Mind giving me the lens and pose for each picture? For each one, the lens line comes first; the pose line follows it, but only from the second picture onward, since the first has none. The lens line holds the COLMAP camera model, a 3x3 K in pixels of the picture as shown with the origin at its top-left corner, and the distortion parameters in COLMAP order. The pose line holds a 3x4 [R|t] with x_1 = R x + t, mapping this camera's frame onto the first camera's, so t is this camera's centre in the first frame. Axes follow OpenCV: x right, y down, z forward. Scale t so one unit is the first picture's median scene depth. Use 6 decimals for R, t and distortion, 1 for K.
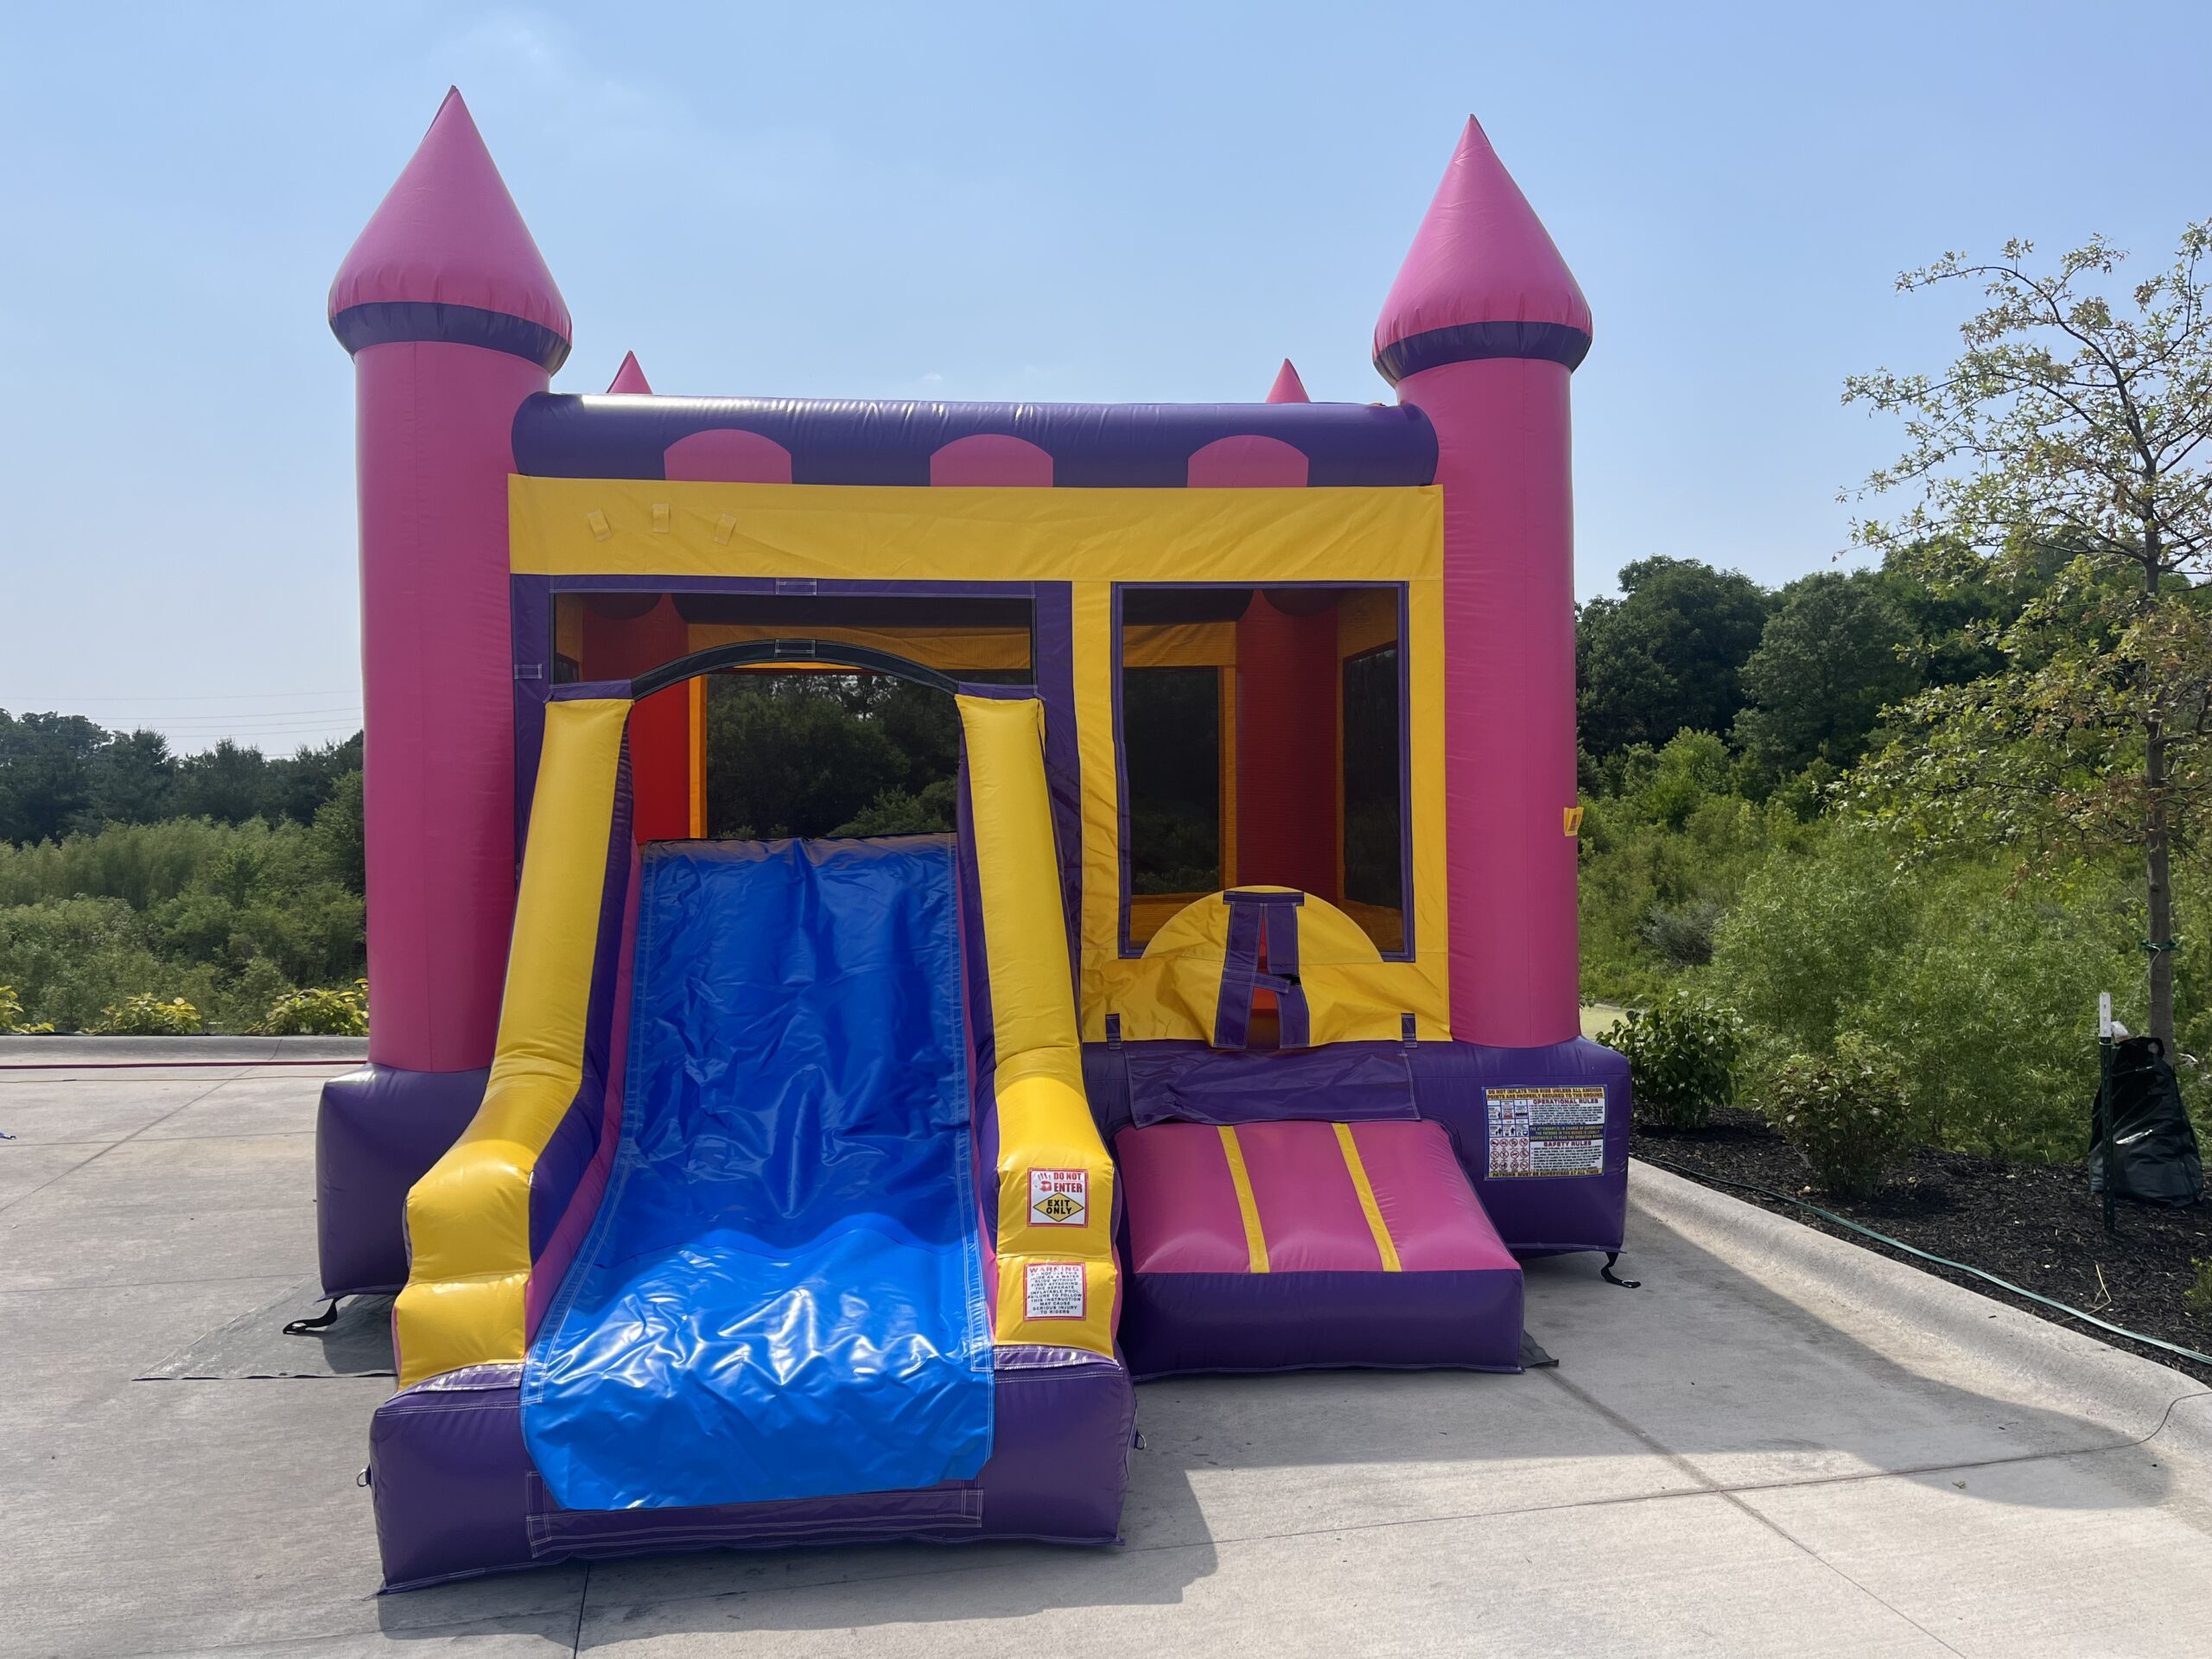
lens RADIAL K [[1677.8, 0, 1099.5], [0, 1677.8, 830.4], [0, 0, 1]] dist [0.053307, -0.066382]
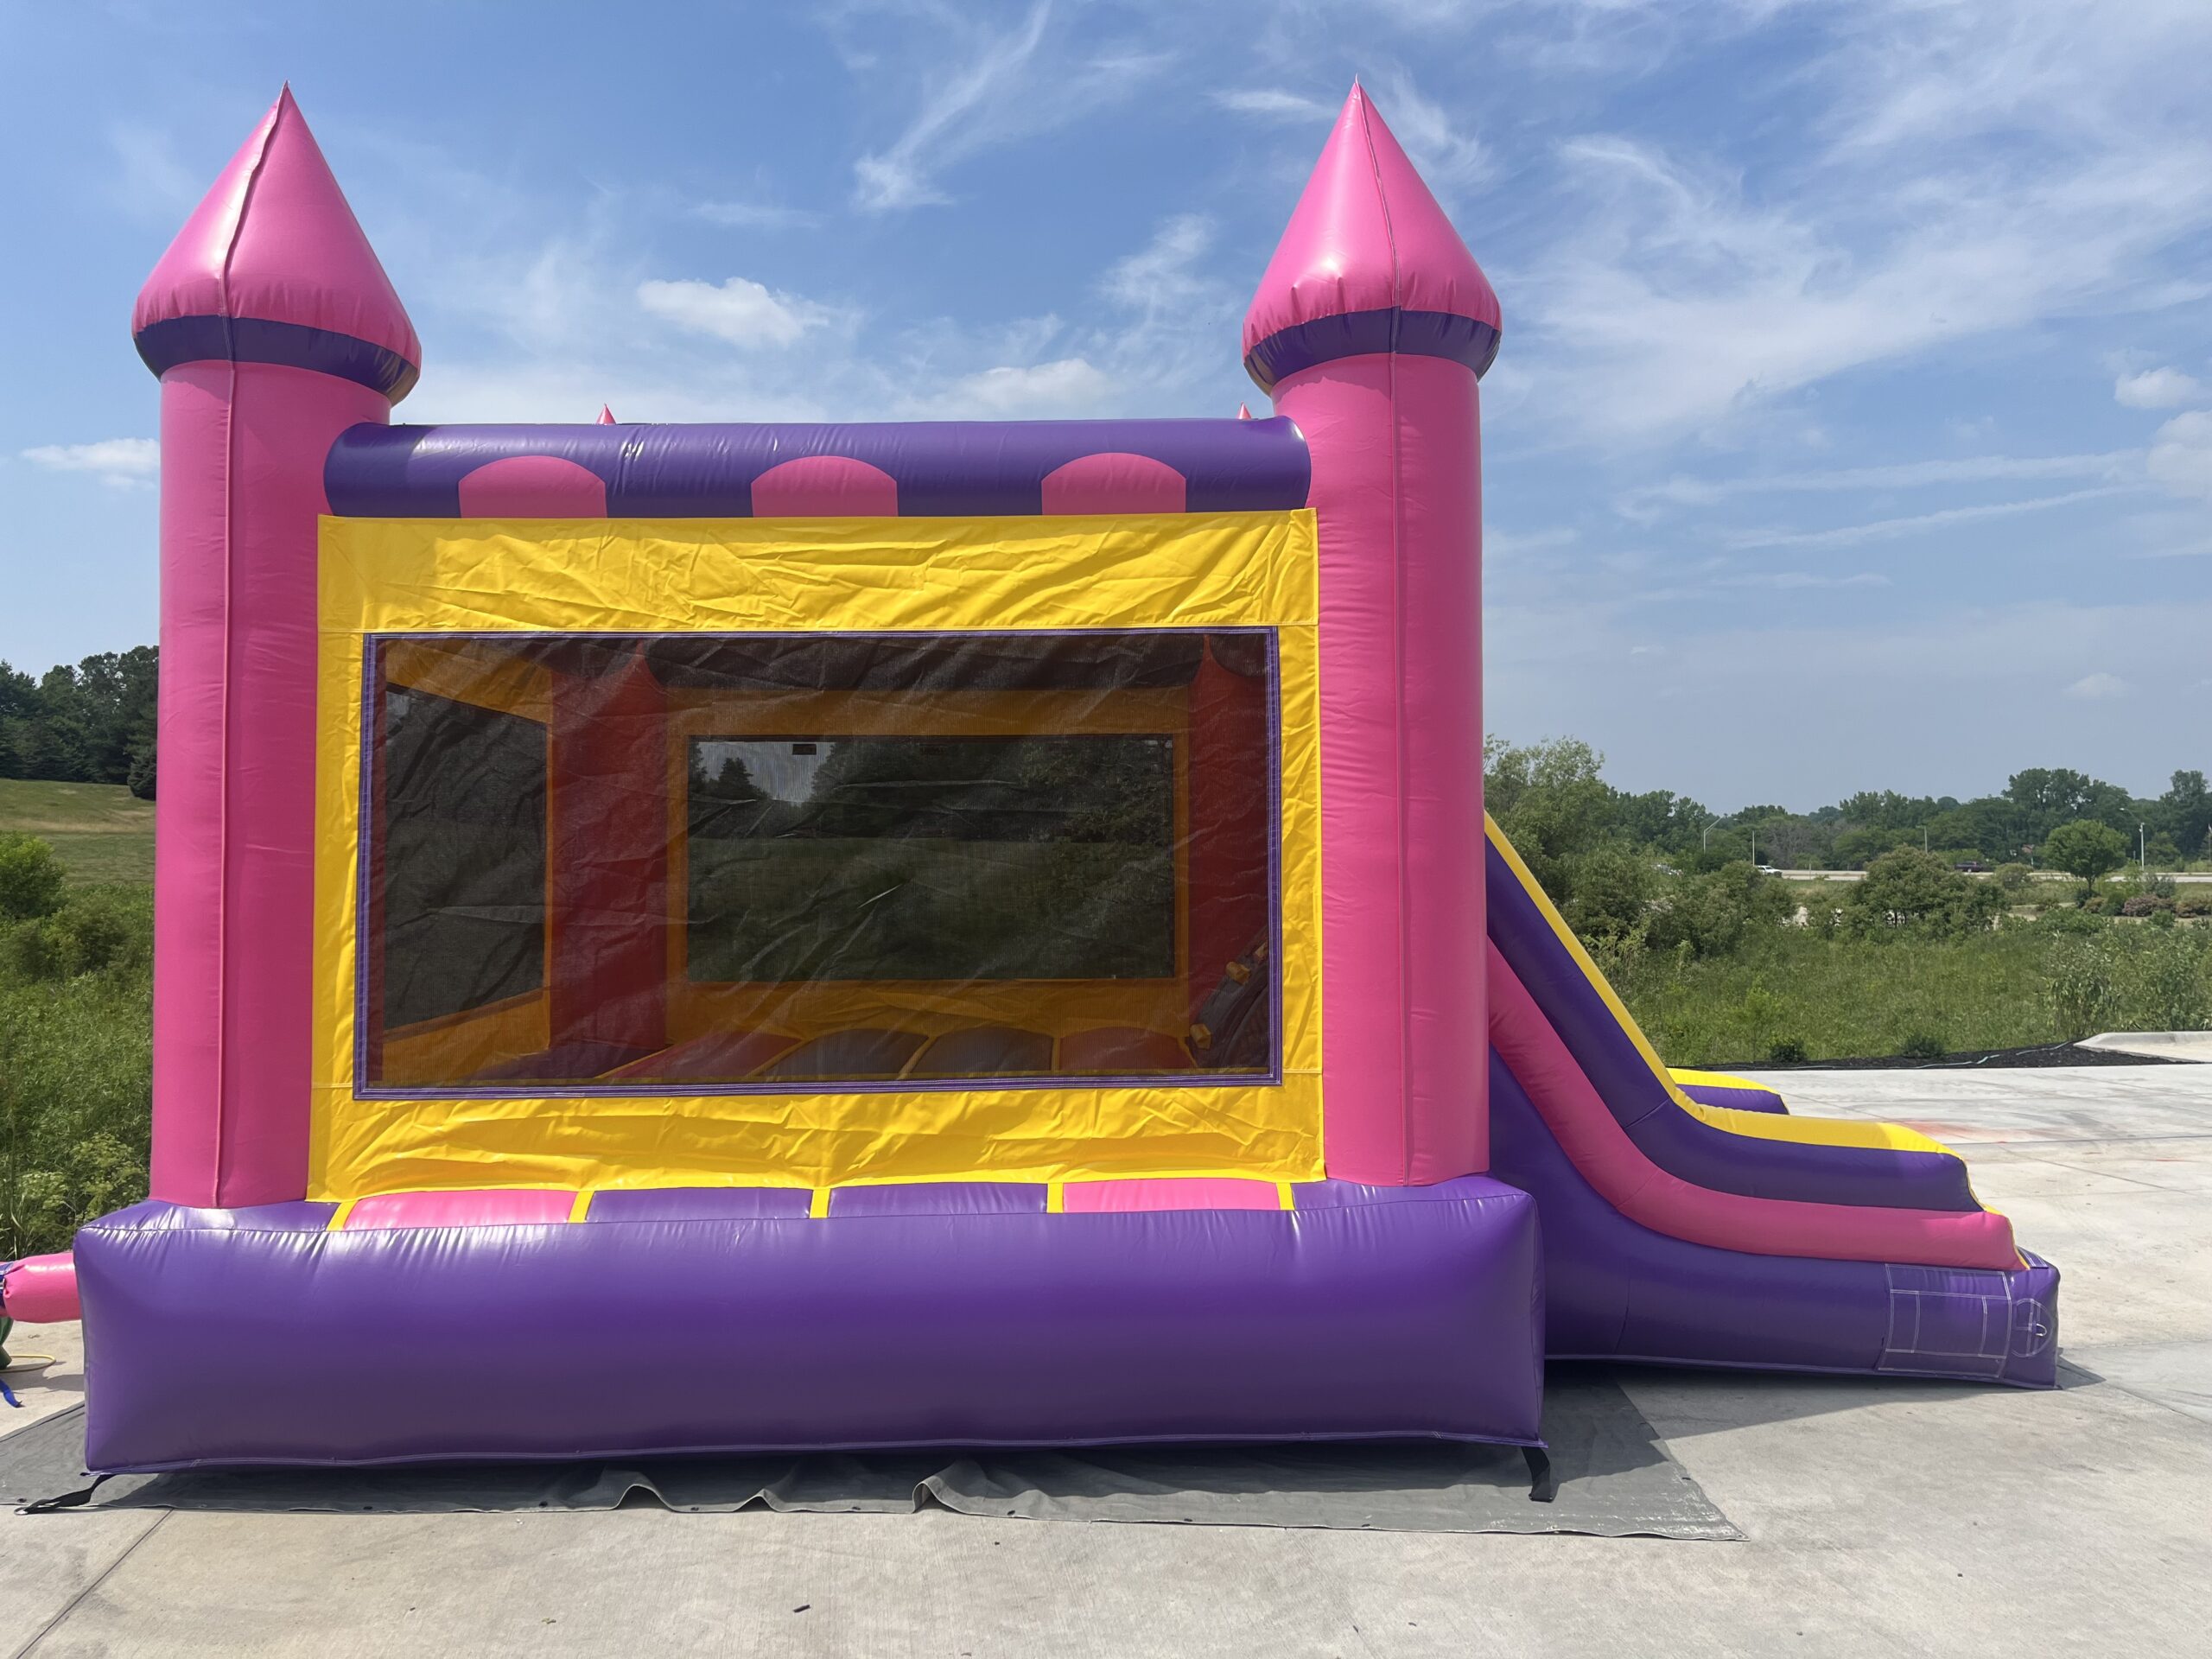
lens RADIAL K [[1677.8, 0, 1092.3], [0, 1677.8, 832.6], [0, 0, 1]] dist [0.053307, -0.066382]
pose [[0.080597, 0.031680, 0.996243, -1.263542], [0.019771, 0.999247, -0.033375, -0.012851], [-0.996551, 0.022386, 0.079910, 1.078757]]
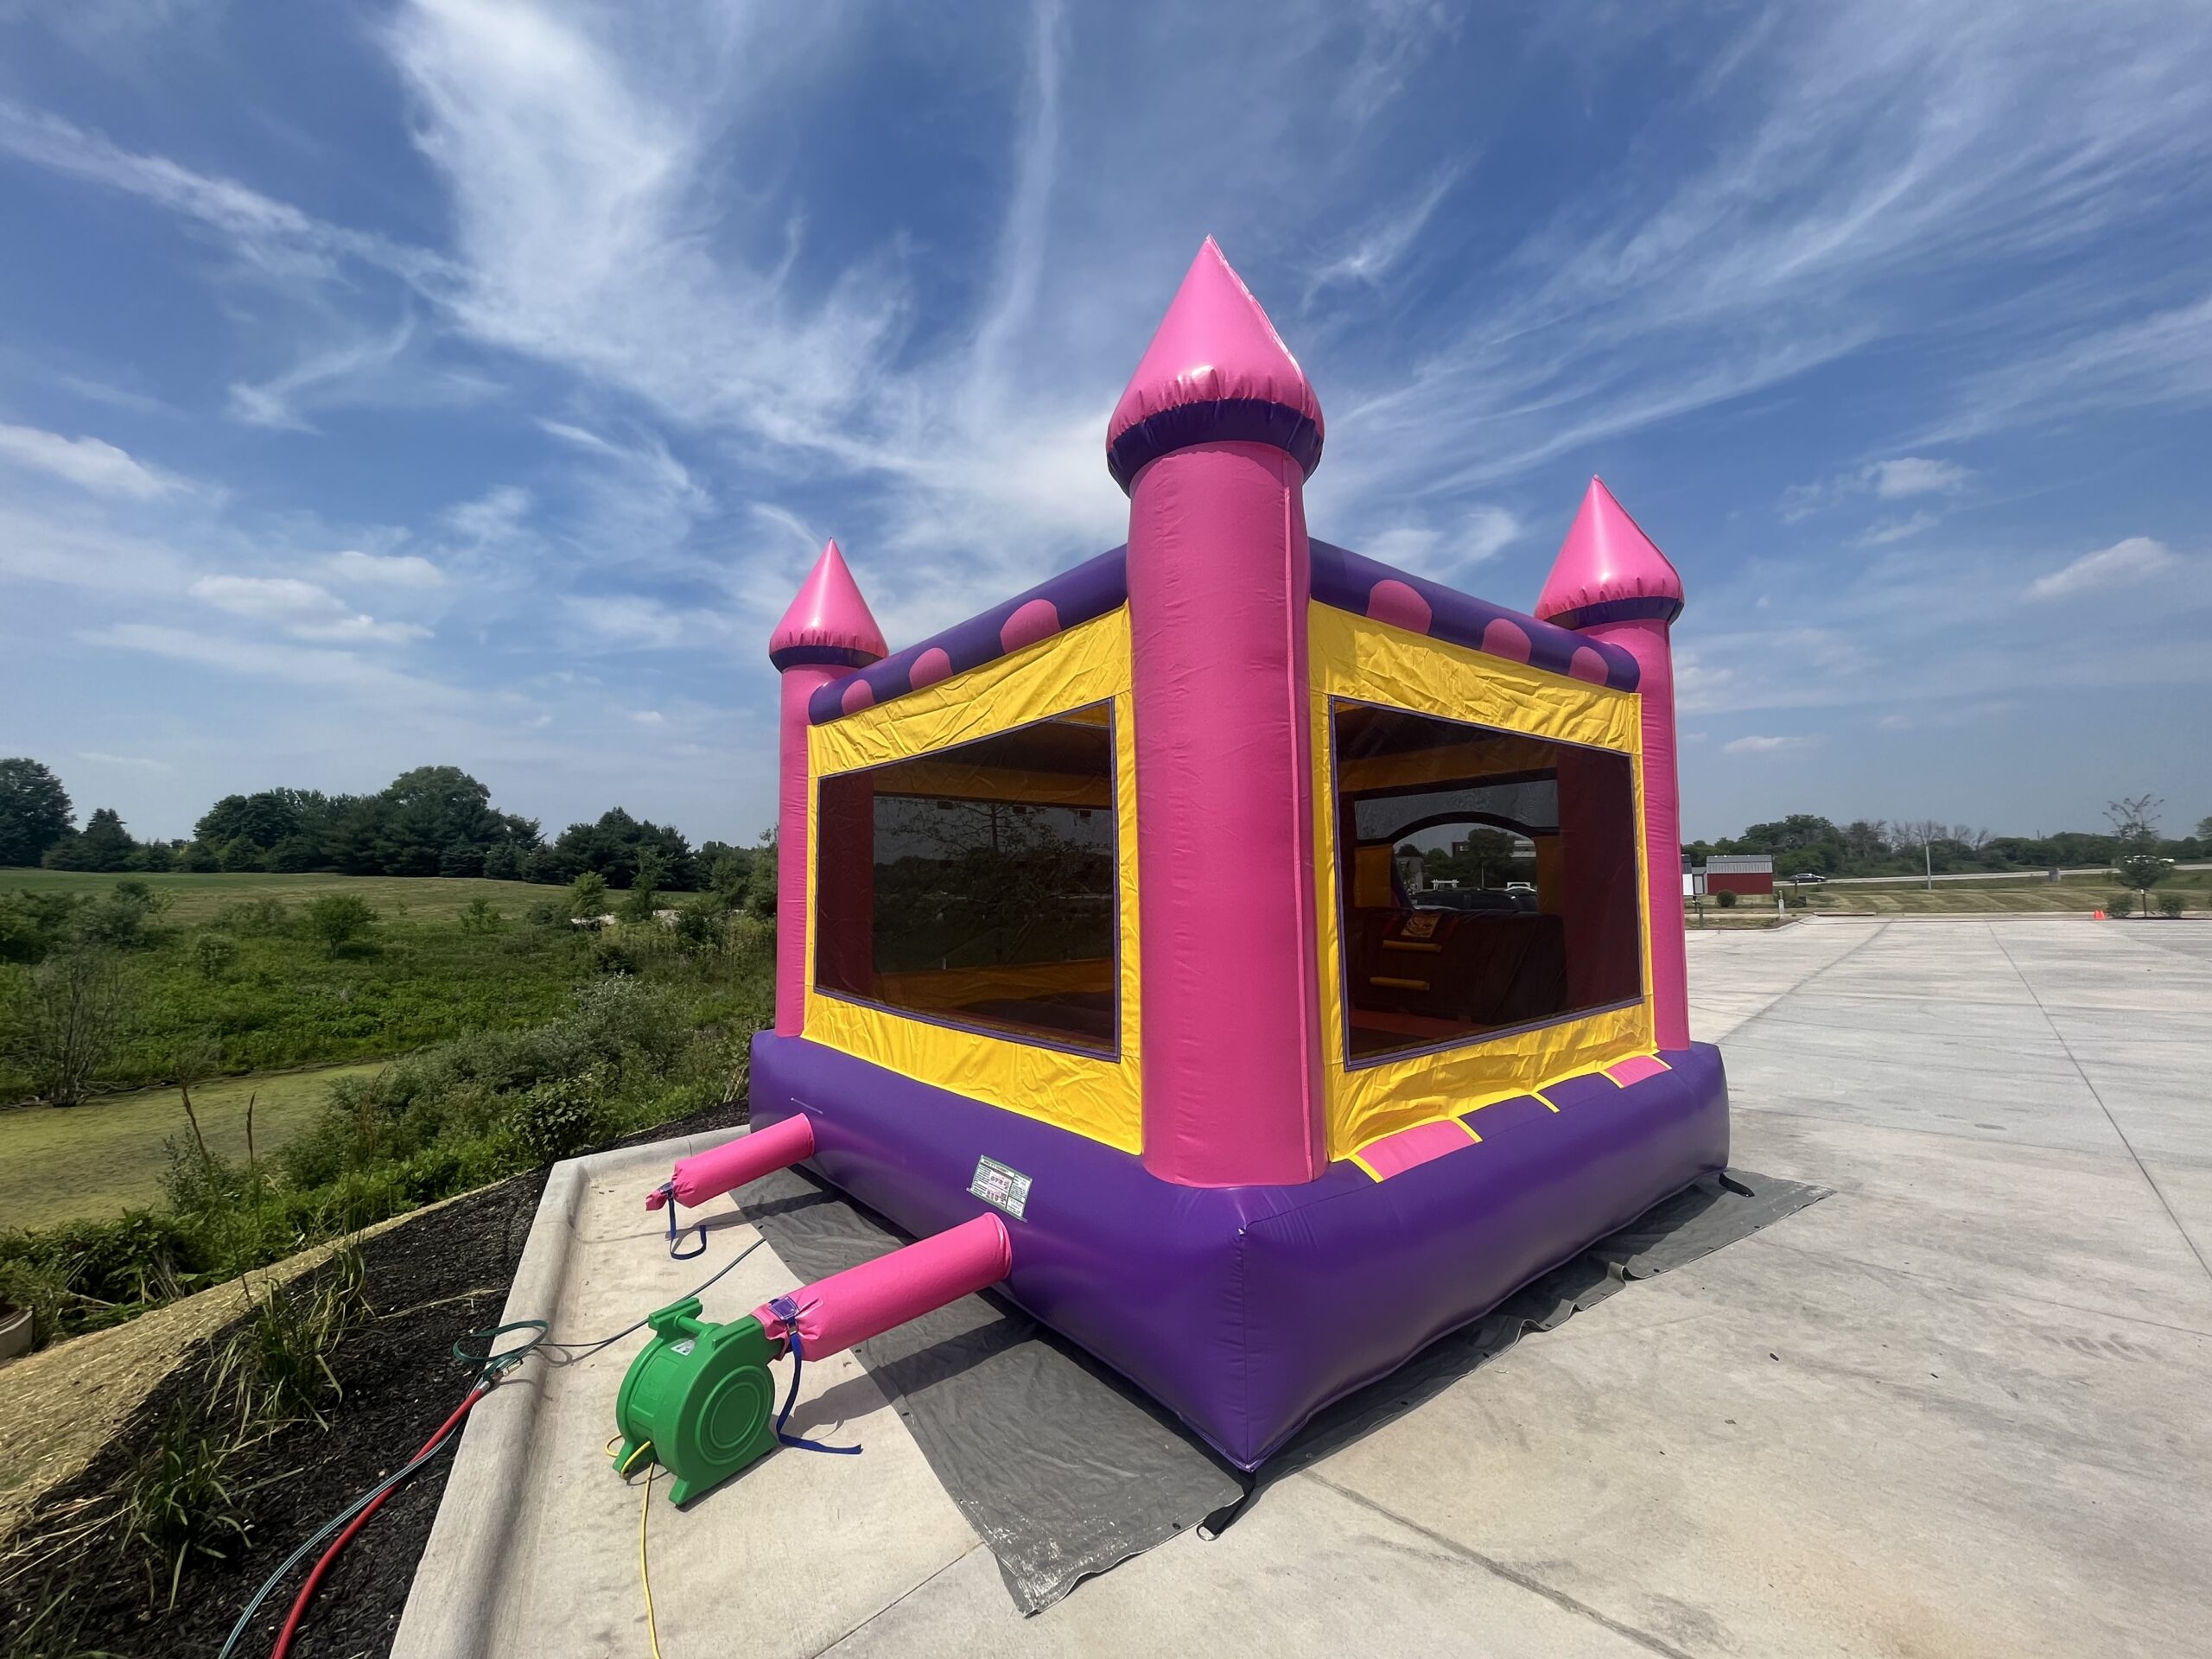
lens RADIAL K [[886.8, 0, 1099.3], [0, 886.8, 845.1], [0, 0, 1]] dist [0.000501, -0.001573]
pose [[-0.539768, 0.057321, 0.839860, -0.839750], [0.027674, 0.998348, -0.050353, -0.030037], [-0.841359, -0.003937, -0.540462, 1.916561]]
